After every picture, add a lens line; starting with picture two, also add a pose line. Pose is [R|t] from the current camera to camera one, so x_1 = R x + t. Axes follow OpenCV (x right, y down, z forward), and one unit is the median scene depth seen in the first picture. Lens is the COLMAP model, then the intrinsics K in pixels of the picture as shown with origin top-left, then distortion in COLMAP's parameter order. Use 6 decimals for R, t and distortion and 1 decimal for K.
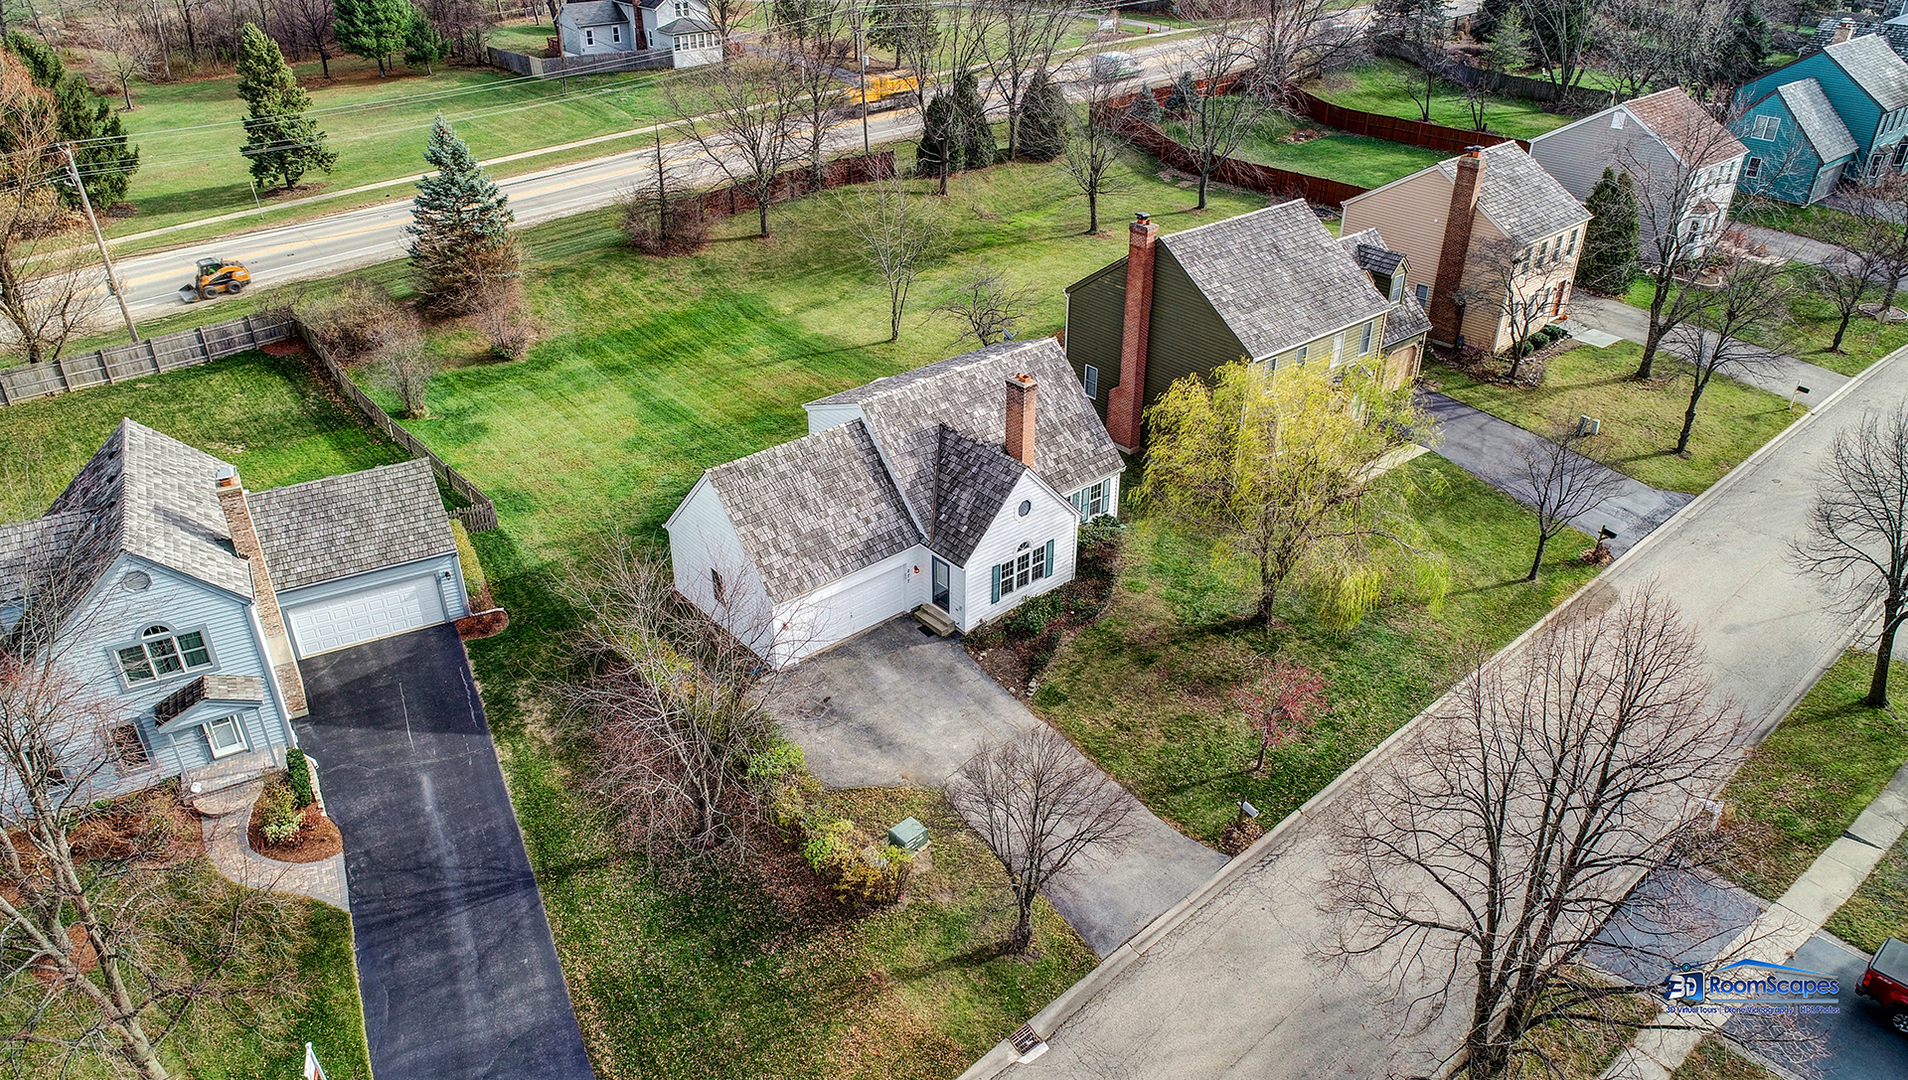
lens RADIAL K [[1274.1, 0, 954.0], [0, 1274.1, 540.0], [0, 0, 1]] dist [-0.003059, -0.001290]
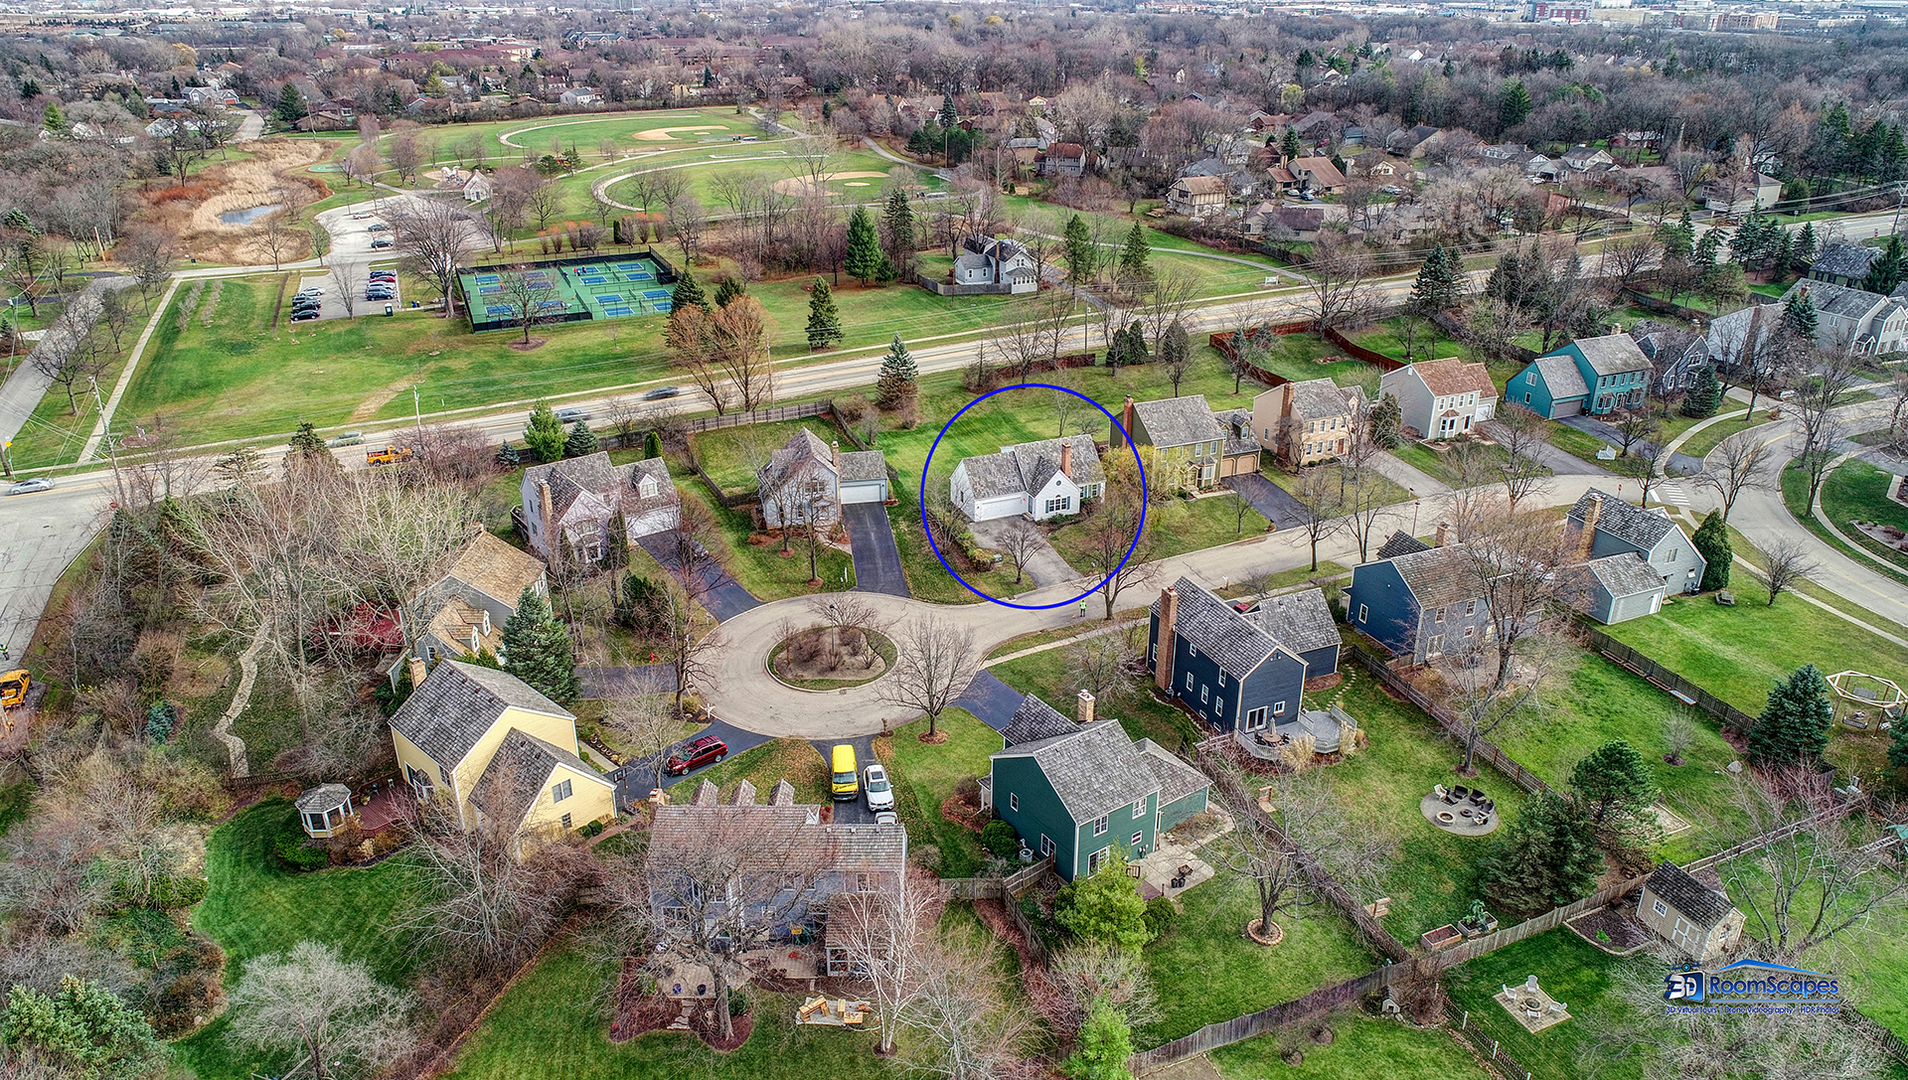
lens RADIAL K [[1274.1, 0, 954.0], [0, 1274.1, 540.0], [0, 0, 1]] dist [-0.003059, -0.001290]
pose [[0.954498, 0.120426, -0.272820, 0.484743], [-0.148323, 0.985367, -0.083975, 0.294702], [0.258715, 0.120619, 0.958393, -1.468863]]
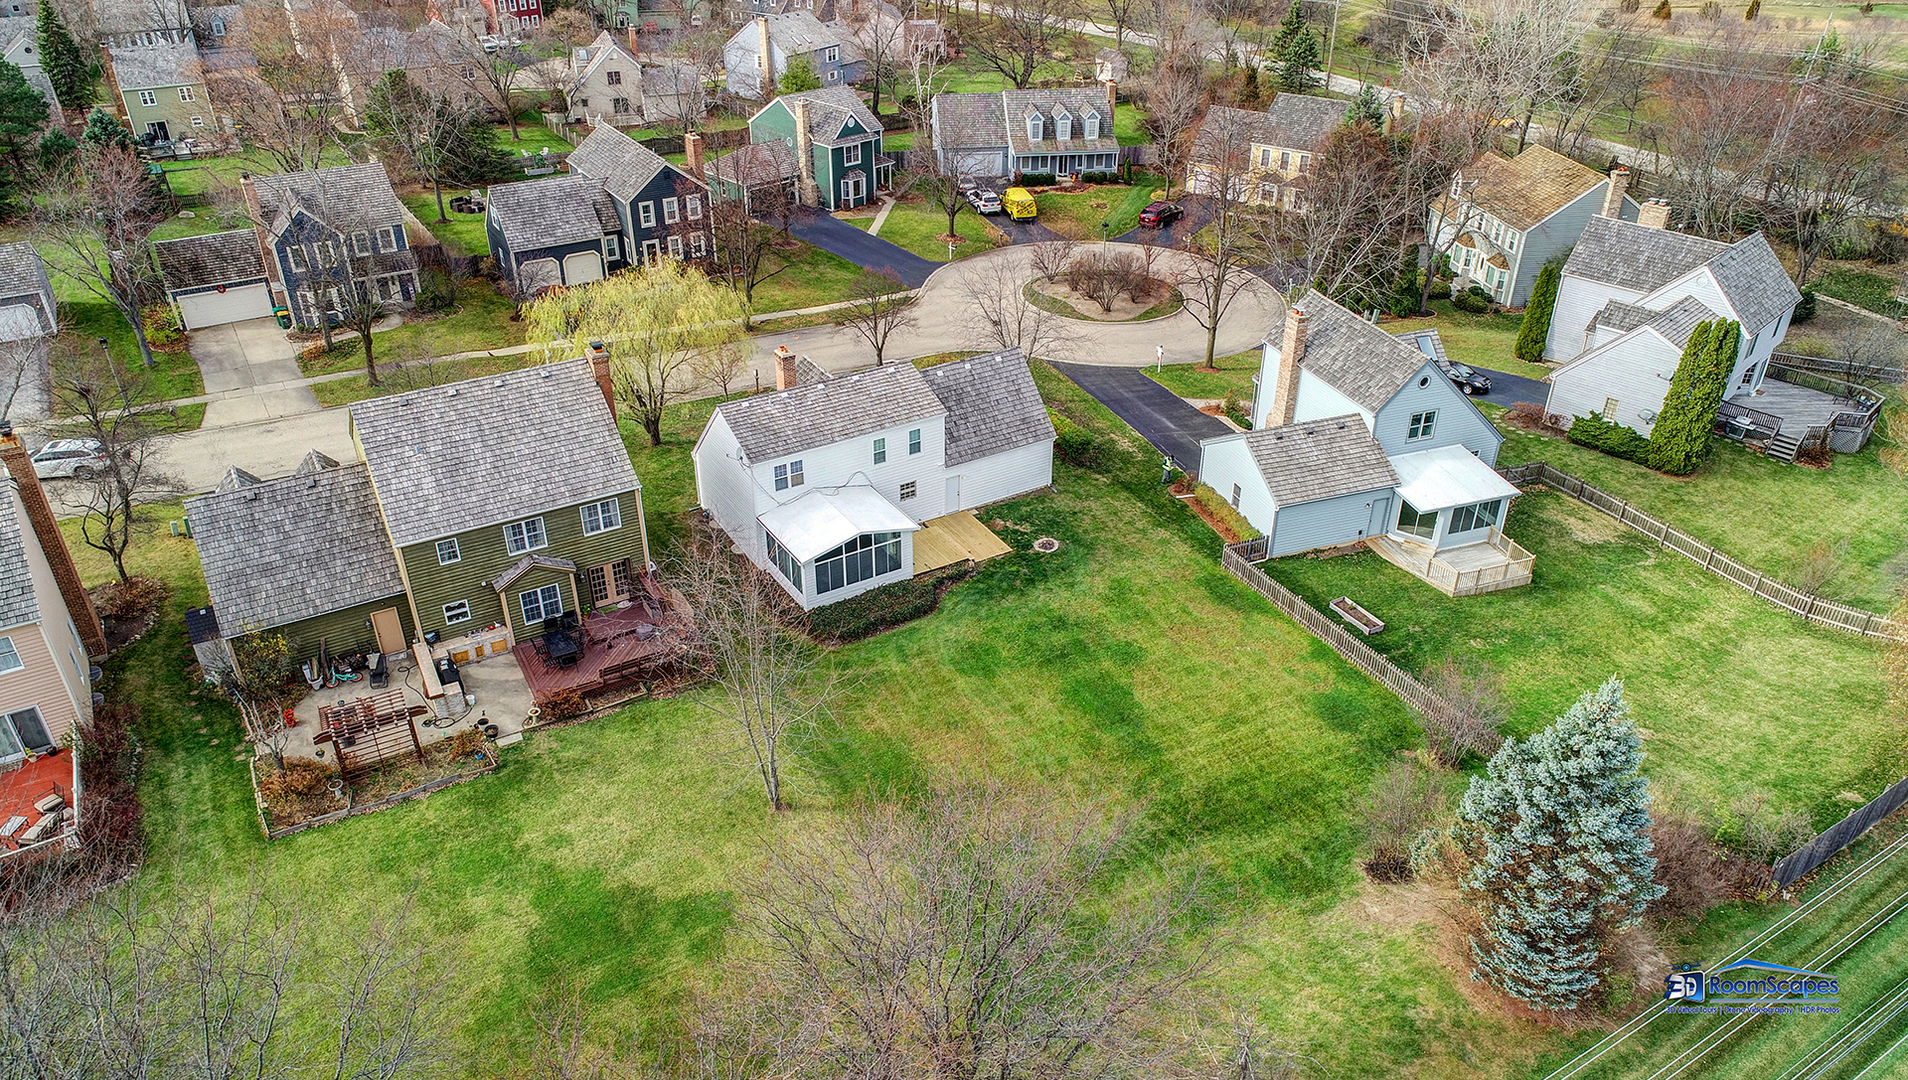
lens RADIAL K [[1274.1, 0, 954.0], [0, 1274.1, 540.0], [0, 0, 1]] dist [-0.003059, -0.001290]
pose [[-0.987098, -0.088851, 0.133206, -0.227167], [0.074627, 0.480749, 0.873677, -0.849275], [-0.141666, 0.872345, -0.467915, 1.280317]]
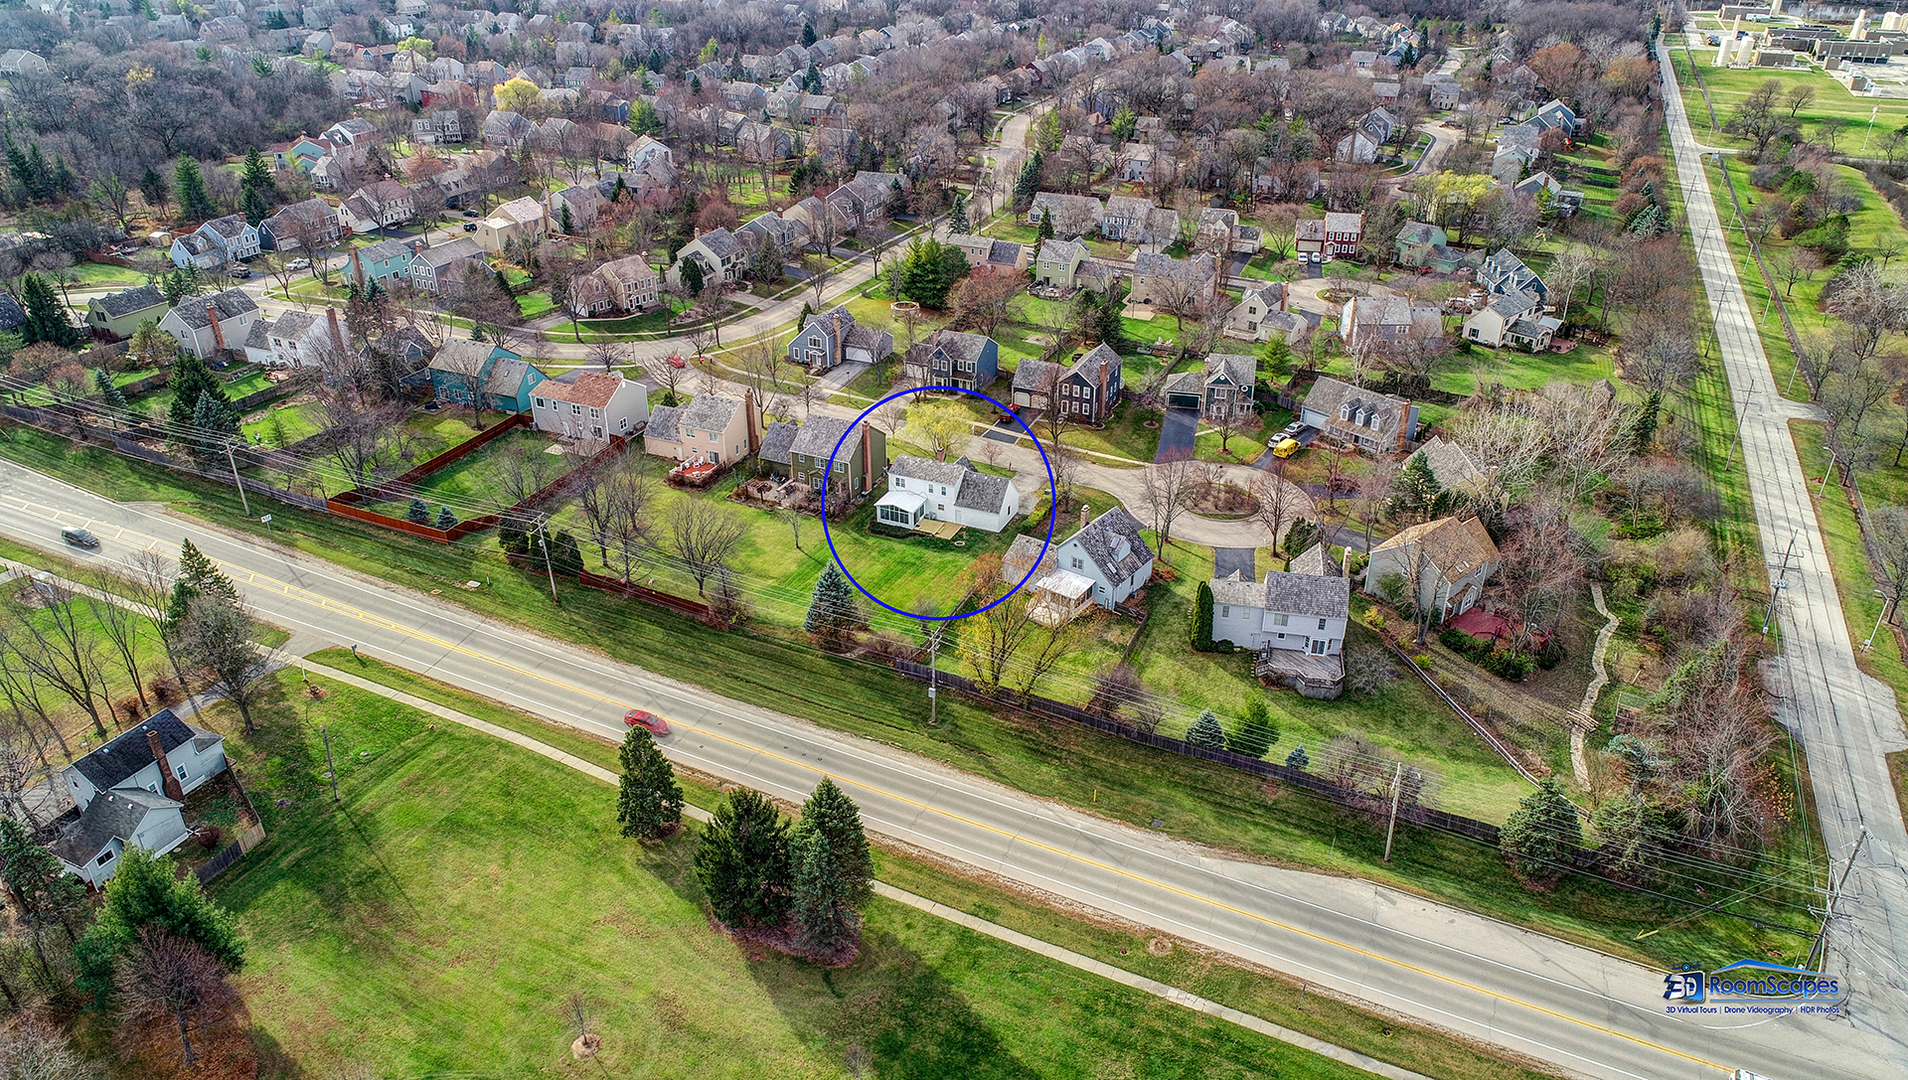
lens RADIAL K [[1274.1, 0, 954.0], [0, 1274.1, 540.0], [0, 0, 1]] dist [-0.003059, -0.001290]
pose [[-0.419418, -0.435018, 0.796774, -2.242378], [0.460312, 0.654586, 0.599692, -1.590833], [-0.782434, 0.618286, -0.074301, 1.029473]]
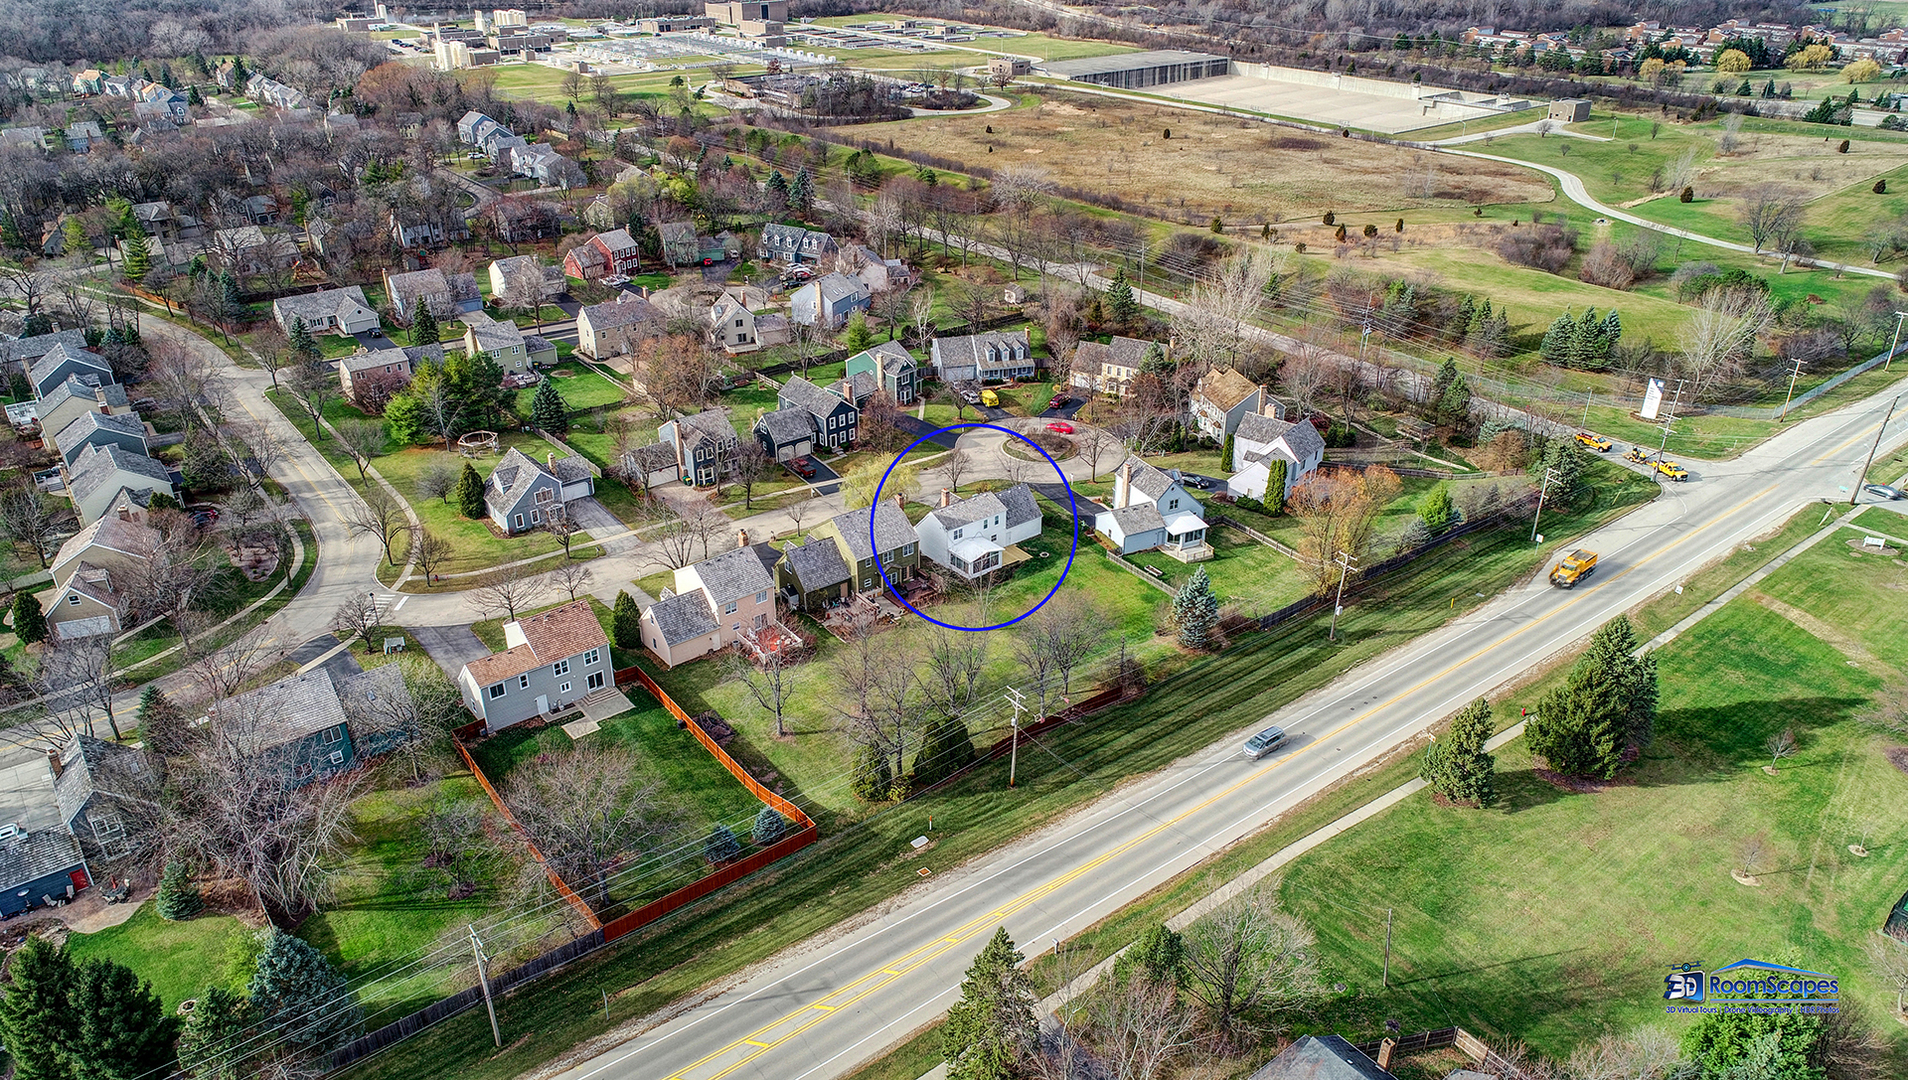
lens RADIAL K [[1274.1, 0, 954.0], [0, 1274.1, 540.0], [0, 0, 1]] dist [-0.003059, -0.001290]
pose [[-0.999219, -0.024212, 0.031219, -0.063446], [0.013651, 0.529942, 0.847924, -2.267727], [-0.037074, 0.847688, -0.529198, 2.206409]]
